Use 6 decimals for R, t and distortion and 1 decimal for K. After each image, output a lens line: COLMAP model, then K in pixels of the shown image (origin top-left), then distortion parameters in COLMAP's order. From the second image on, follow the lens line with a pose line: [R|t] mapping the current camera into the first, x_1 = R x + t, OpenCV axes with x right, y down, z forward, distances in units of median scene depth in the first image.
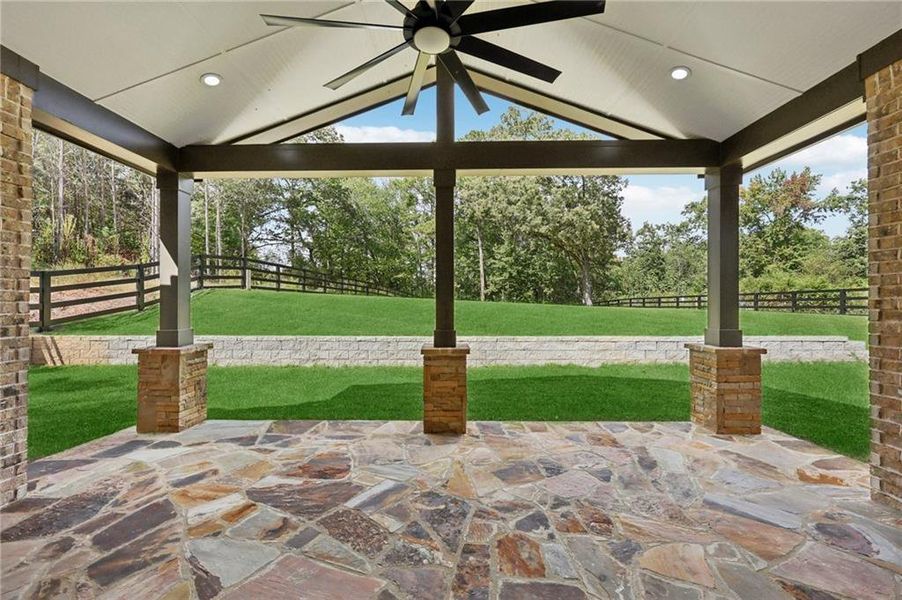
lens RADIAL K [[365.6, 0, 446.1], [0, 365.6, 301.5], [0, 0, 1]] dist [-0.000415, -0.000017]
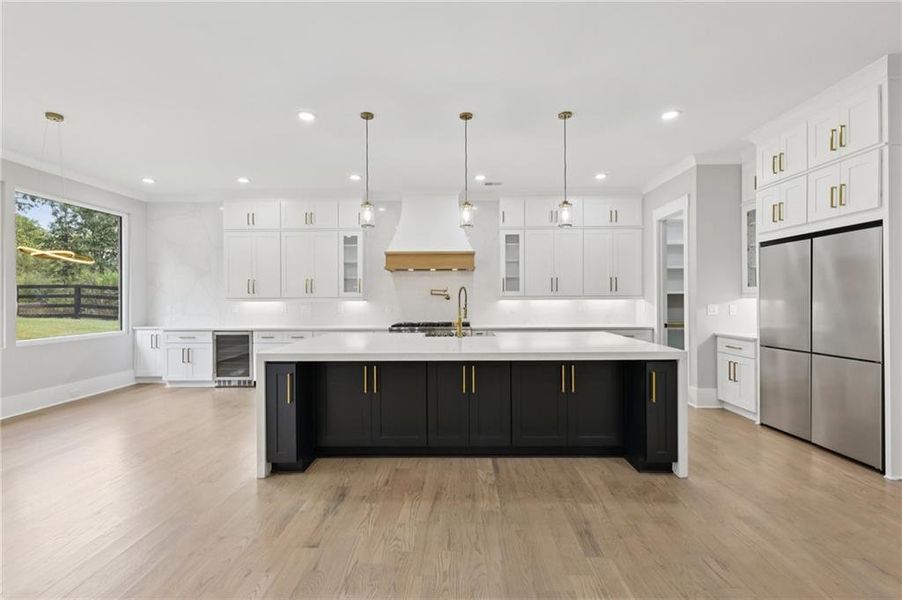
lens RADIAL K [[405.4, 0, 457.7], [0, 405.4, 299.6], [0, 0, 1]] dist [-0.000926, -0.000846]
pose [[-0.012184, -0.000651, 0.999926, 0.043142], [0.001889, 0.999998, 0.000674, -0.000513], [-0.999924, 0.001897, -0.012183, -0.051717]]
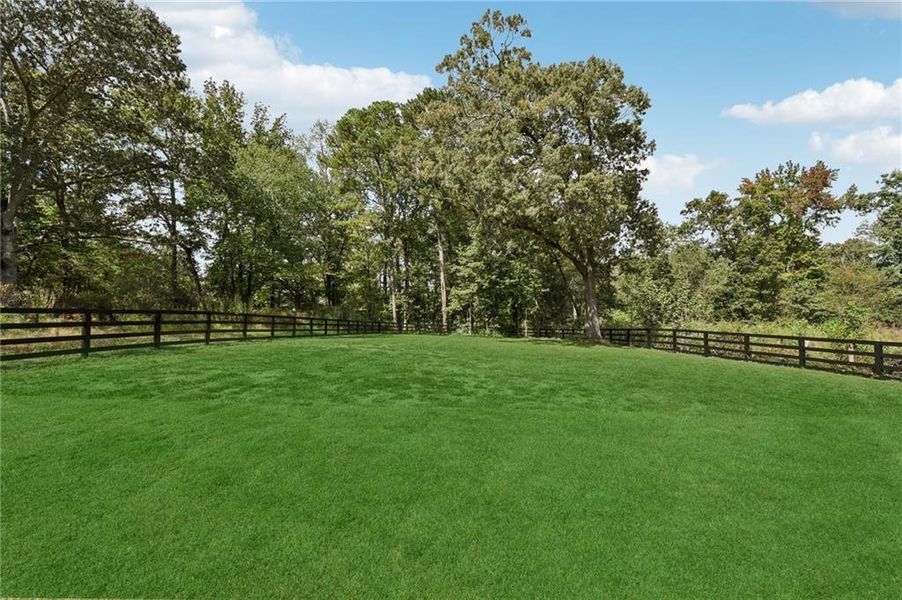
lens RADIAL K [[365.6, 0, 448.1], [0, 365.6, 298.1], [0, 0, 1]] dist [-0.000415, -0.000017]
pose [[0.997384, -0.003230, 0.072213, 0.061032], [0.005509, 0.999492, -0.031388, -0.028129], [-0.072074, 0.031704, 0.996895, 0.291466]]
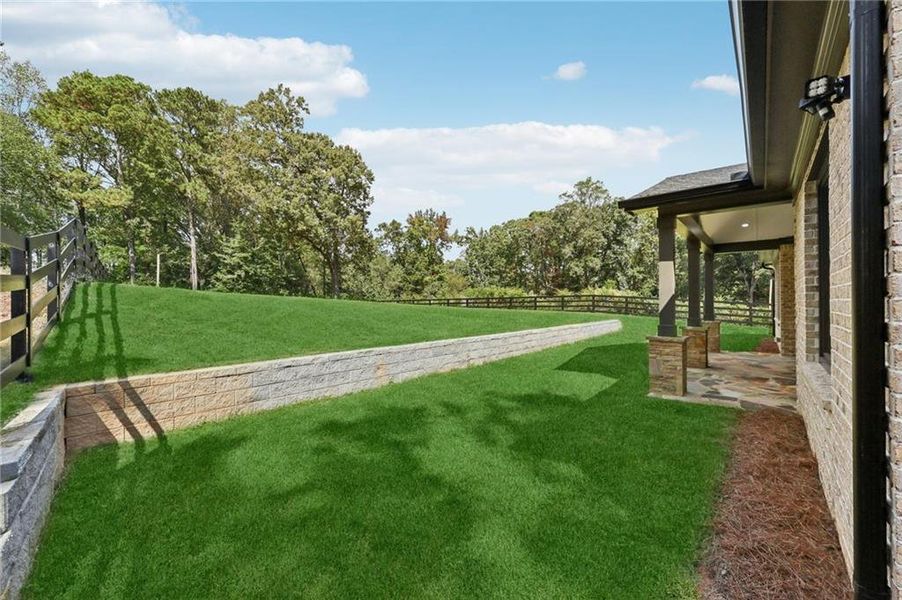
lens RADIAL K [[365.6, 0, 450.0], [0, 365.6, 302.0], [0, 0, 1]] dist [-0.000415, -0.000017]
pose [[0.638587, 0.001386, 0.769548, -0.181454], [0.001248, 0.999995, -0.002836, -0.000302], [-0.769548, 0.002771, 0.638583, 0.058785]]
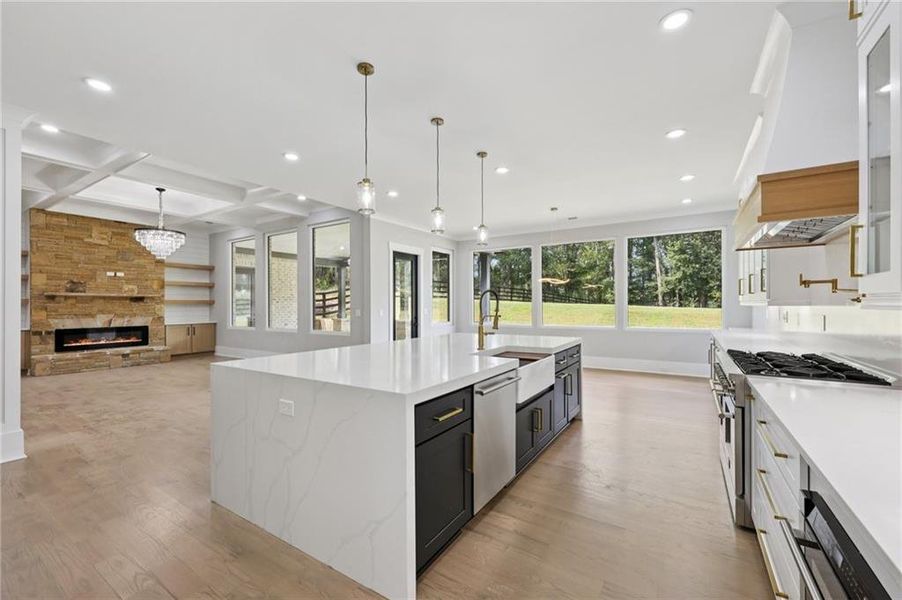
lens RADIAL K [[365.6, 0, 447.0], [0, 365.6, 301.8], [0, 0, 1]] dist [-0.000415, -0.000017]
pose [[0.850551, -0.006477, -0.525852, 0.145035], [0.005314, 0.999979, -0.003721, -0.000667], [0.525865, 0.000371, 0.850568, -0.106925]]
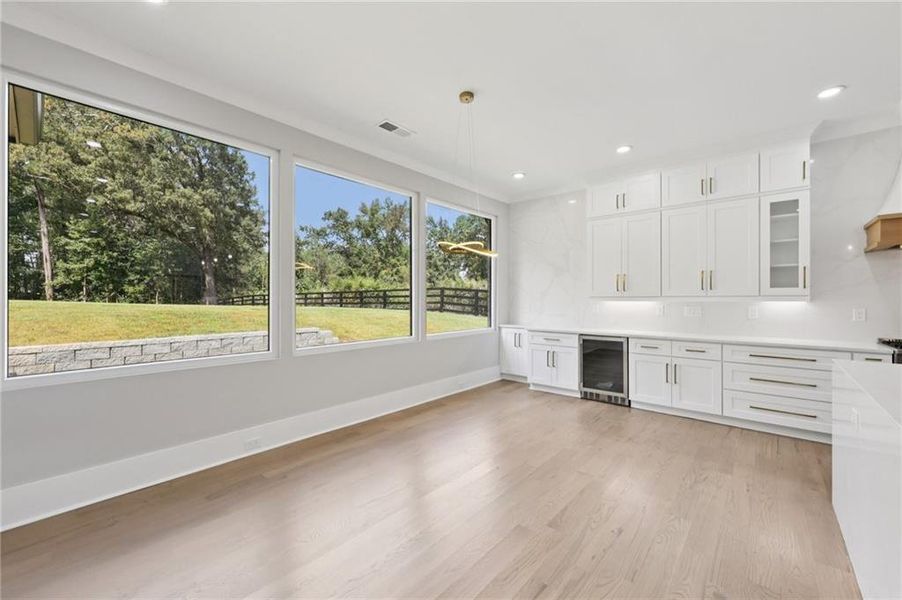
lens RADIAL K [[365.6, 0, 449.3], [0, 365.6, 297.6], [0, 0, 1]] dist [-0.000415, -0.000017]
pose [[0.645226, 0.004305, 0.763979, 0.068539], [-0.002849, 0.999991, -0.003229, -0.000354], [-0.763986, -0.000094, 0.645232, -0.017584]]
